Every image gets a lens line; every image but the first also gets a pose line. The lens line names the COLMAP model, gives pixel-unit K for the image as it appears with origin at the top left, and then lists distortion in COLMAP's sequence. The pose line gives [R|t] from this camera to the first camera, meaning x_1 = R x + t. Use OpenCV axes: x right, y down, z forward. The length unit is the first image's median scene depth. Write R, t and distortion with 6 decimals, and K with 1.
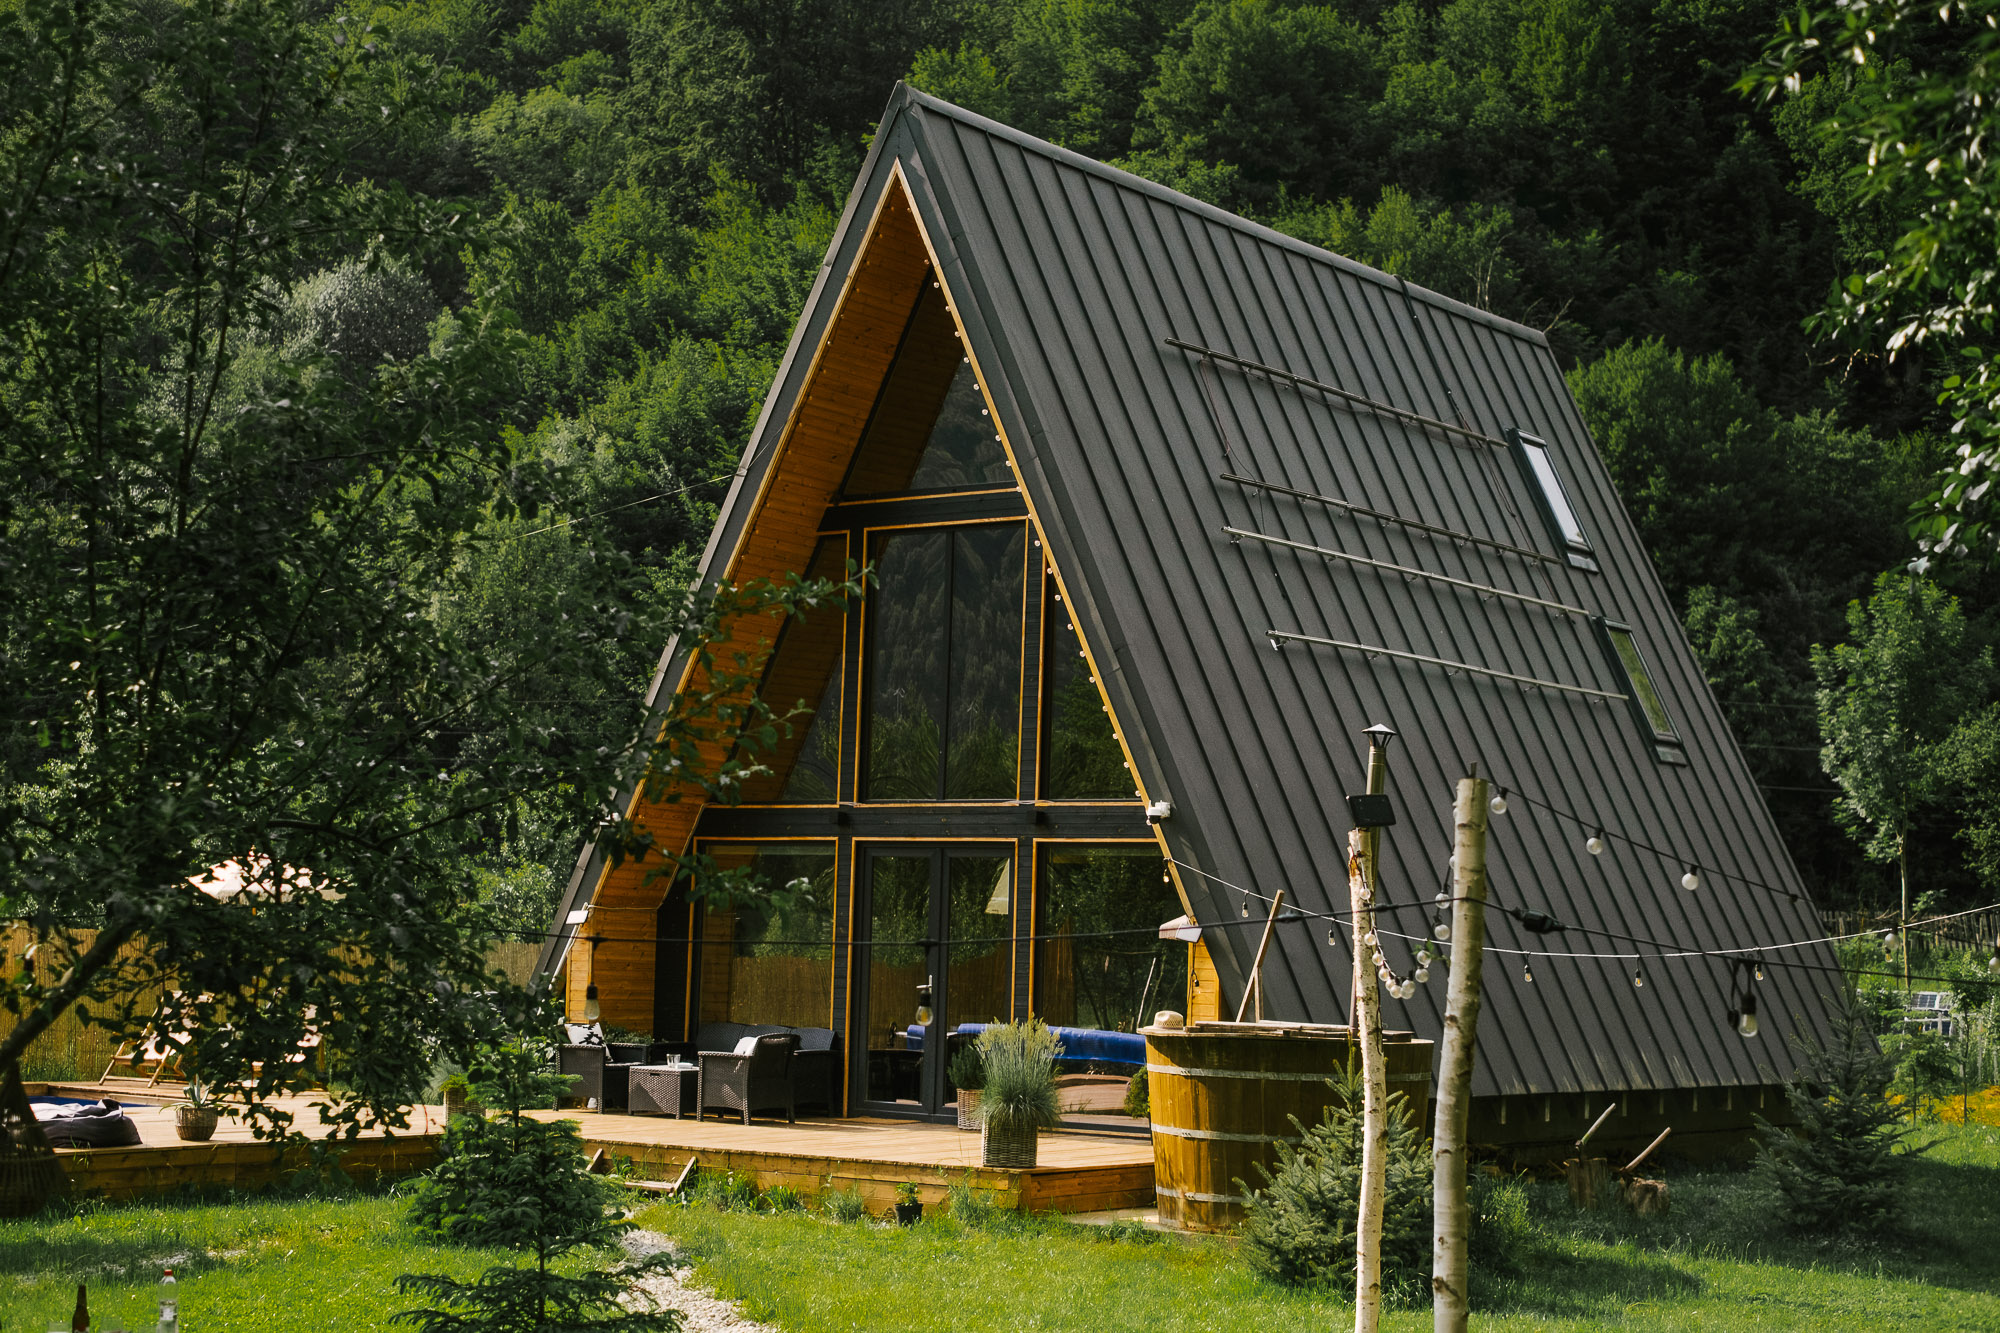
lens RADIAL K [[3053.6, 0, 966.7], [0, 3053.6, 702.9], [0, 0, 1]] dist [-0.015991, 0.000000]
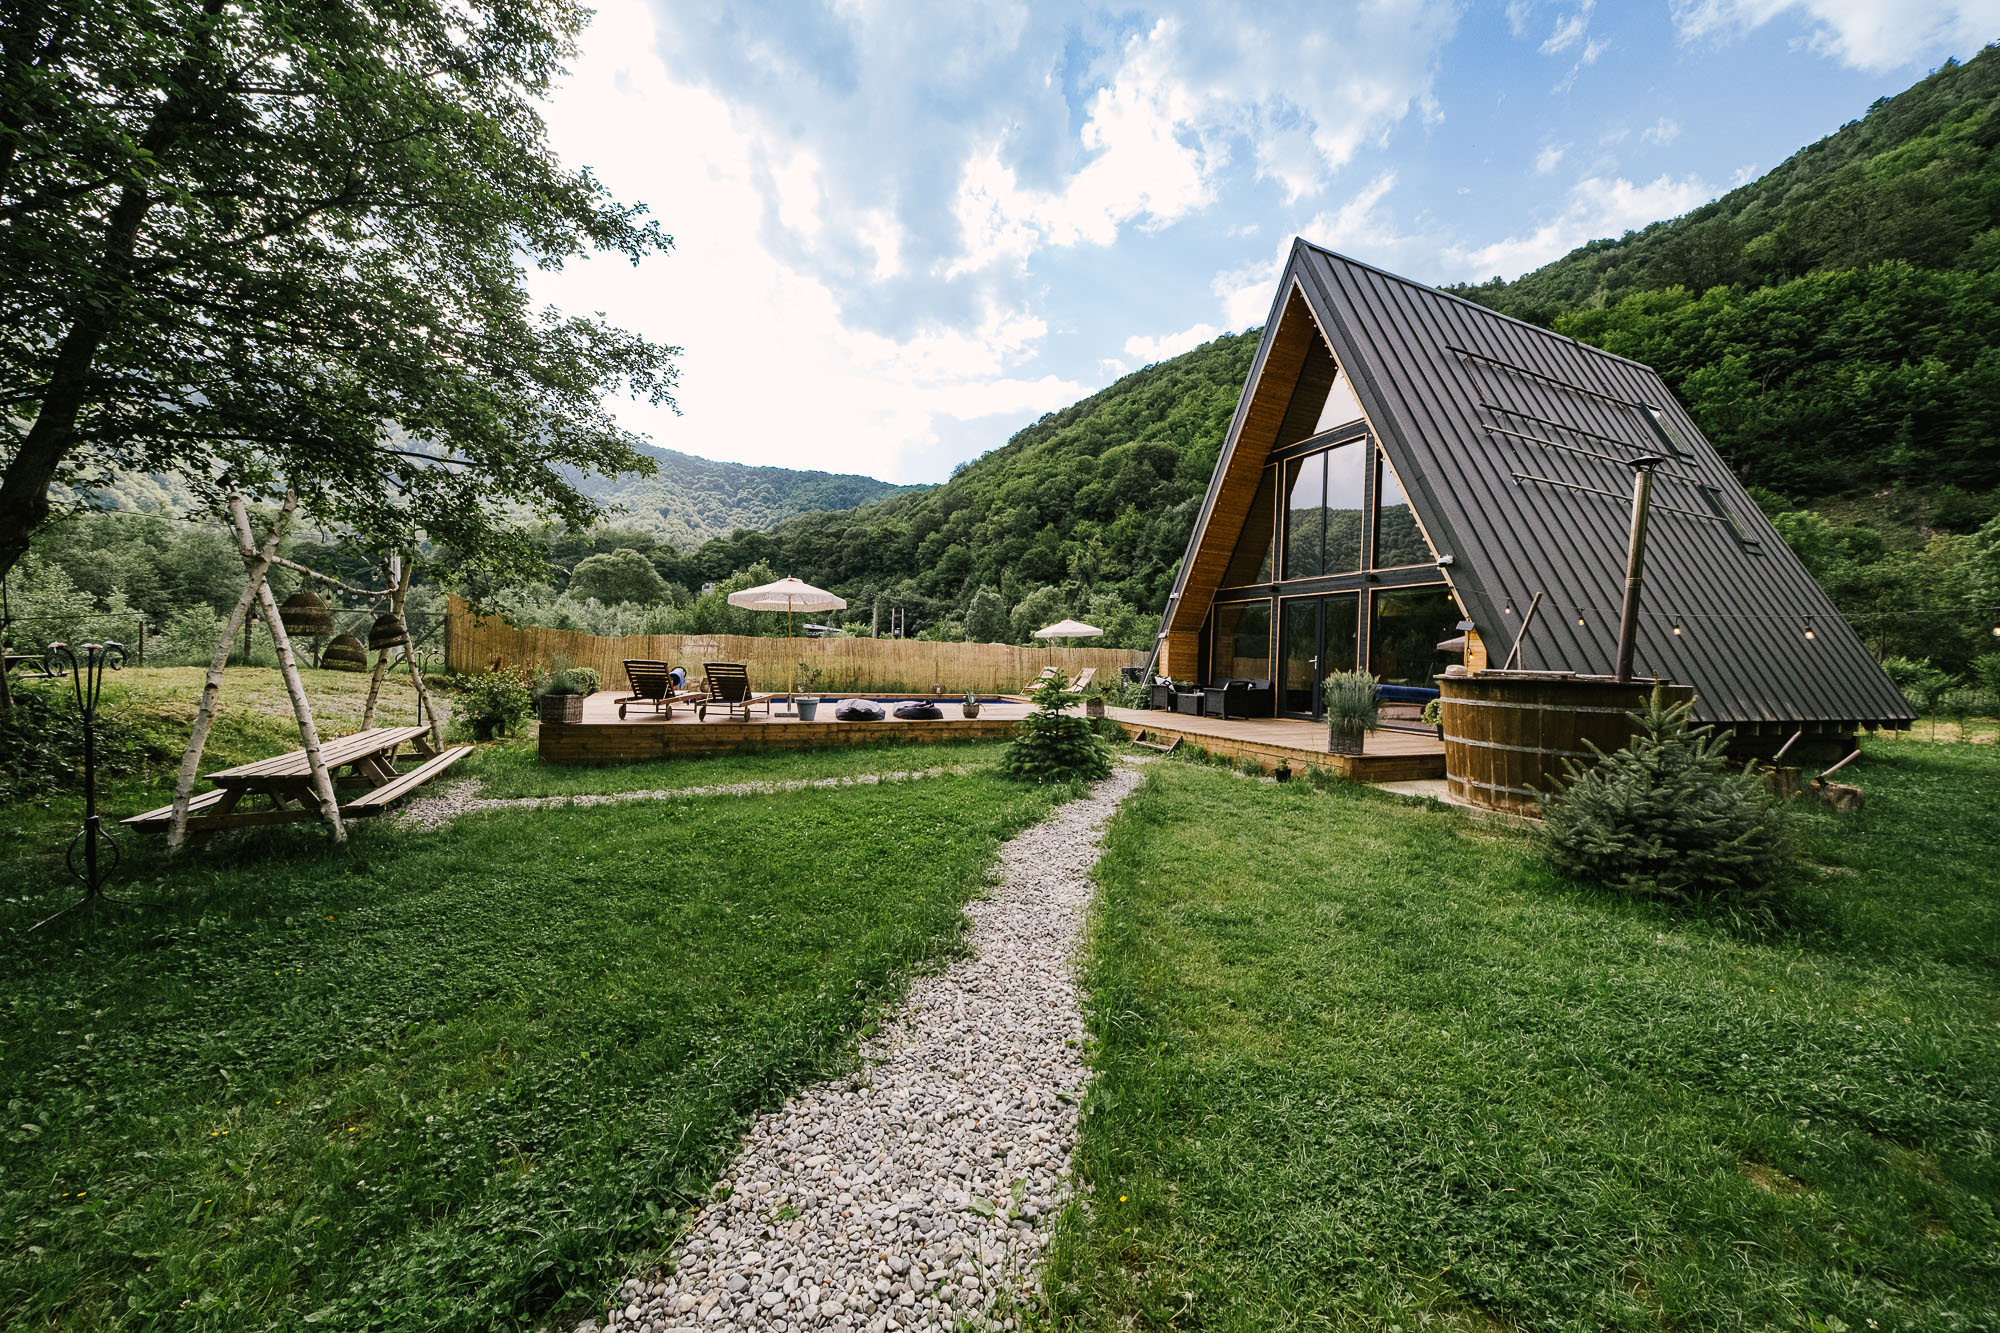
lens RADIAL K [[665.0, 0, 980.1], [0, 665.0, 666.7], [0, 0, 1]] dist [-0.005295, 0.000899]
pose [[0.863652, 0.002997, -0.504079, 0.020474], [0.035209, 0.997181, 0.066254, 0.056106], [0.502857, -0.074969, 0.861112, 0.458762]]
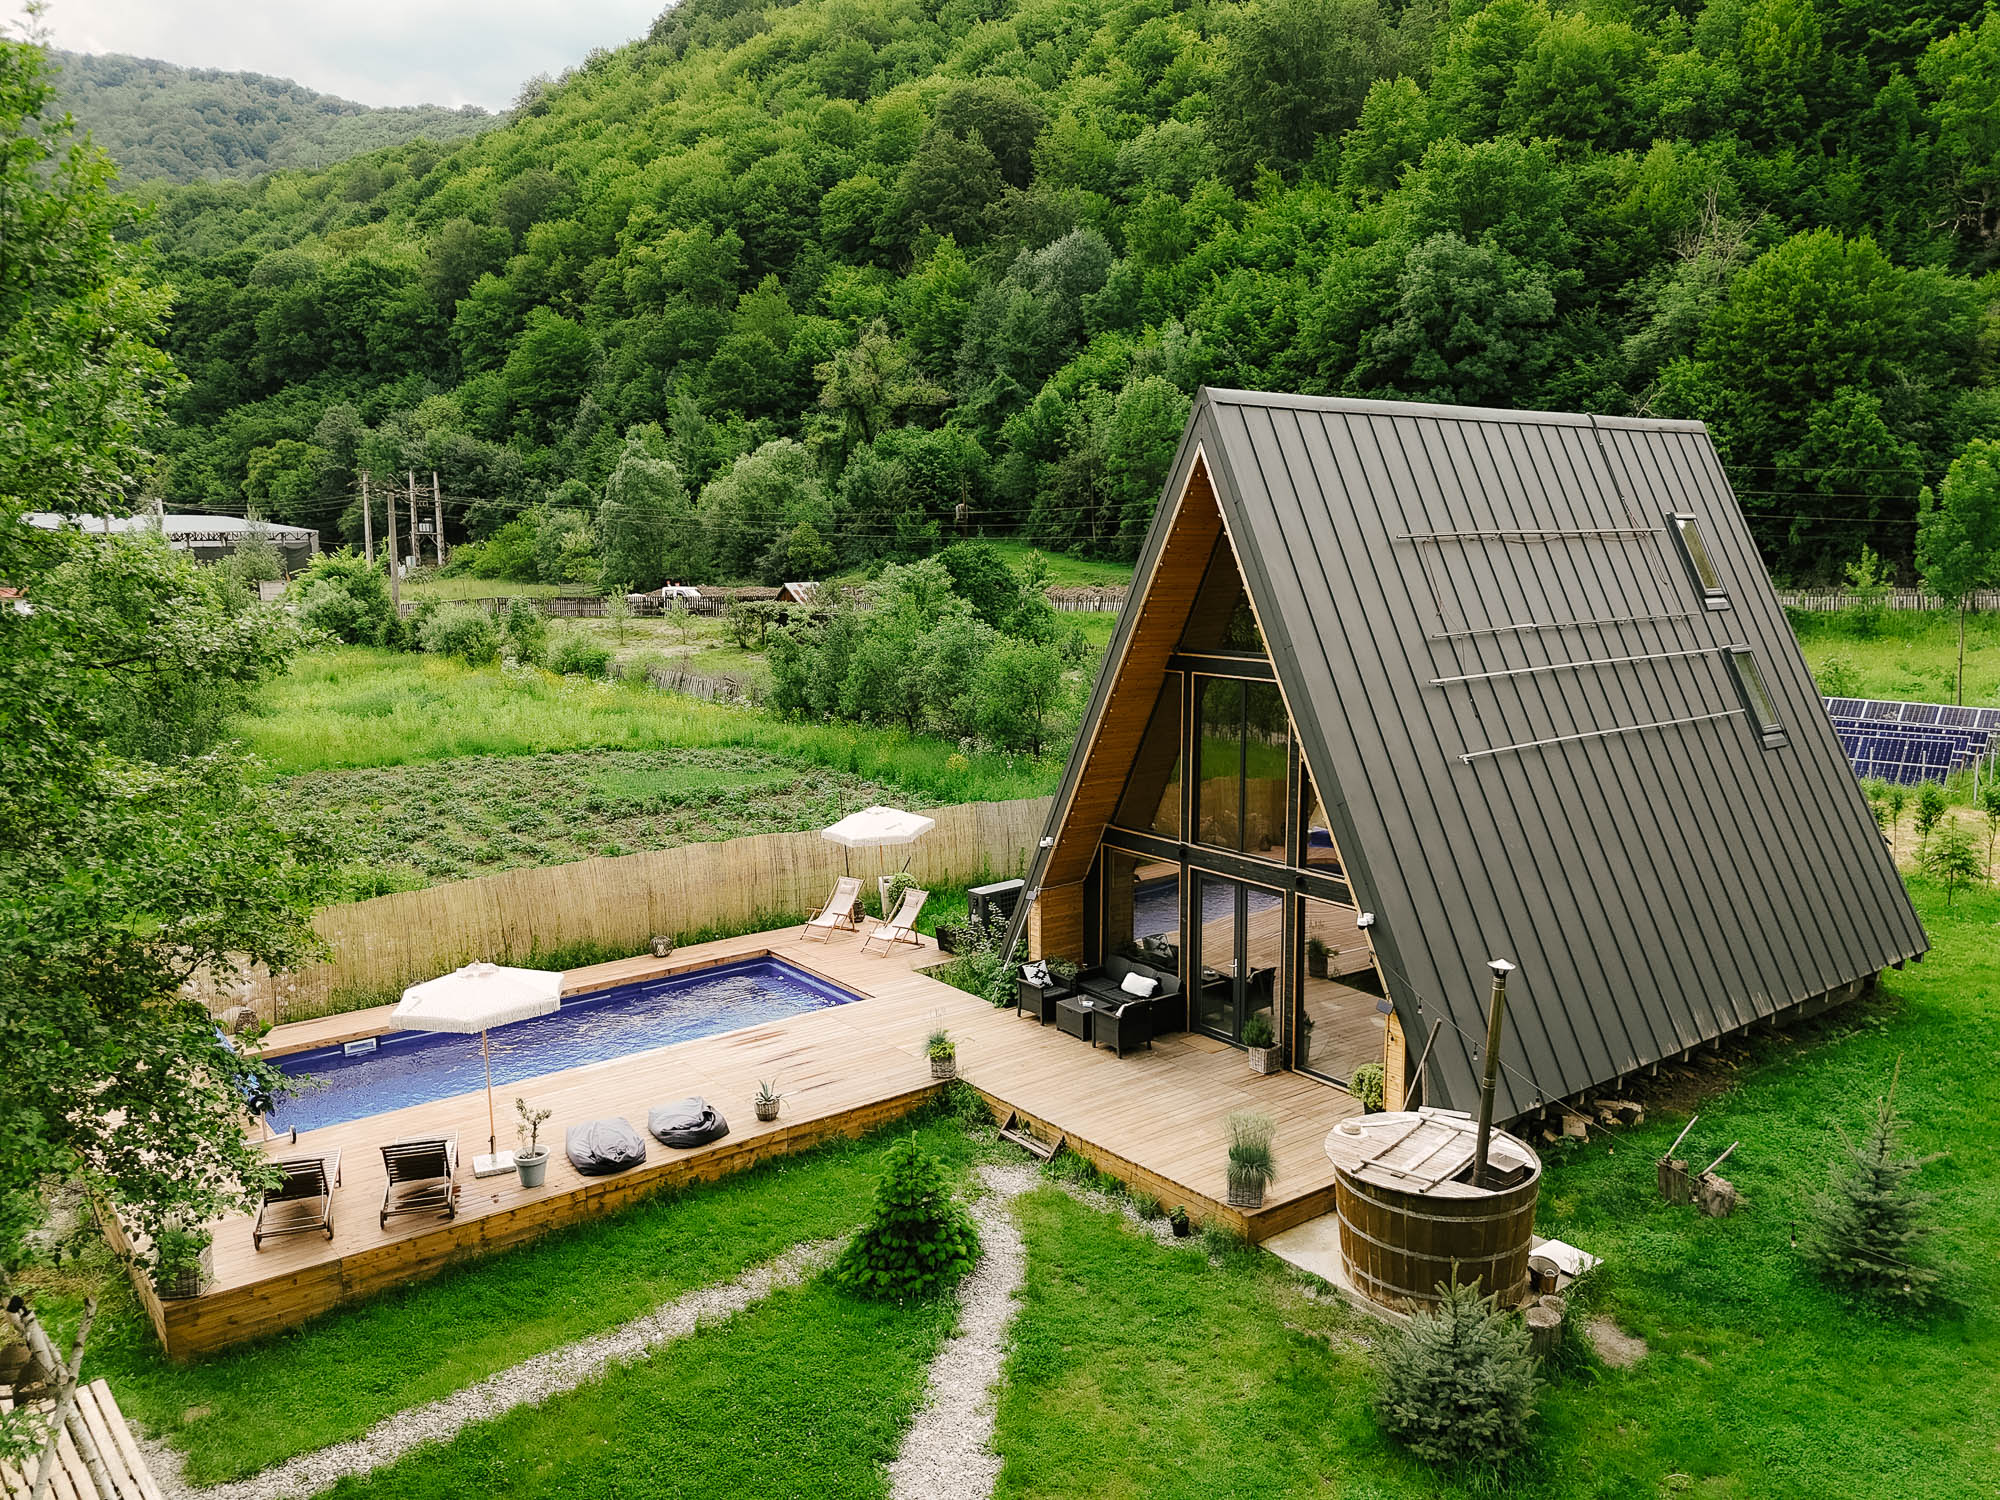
lens RADIAL K [[1468.4, 0, 1011.4], [0, 1468.4, 744.6], [0, 0, 1]] dist [0.059824, -0.052599]
pose [[0.963733, 0.004835, -0.266825, 0.078470], [0.054407, 0.975277, 0.214182, -0.189359], [0.261264, -0.220932, 0.939644, 0.265815]]
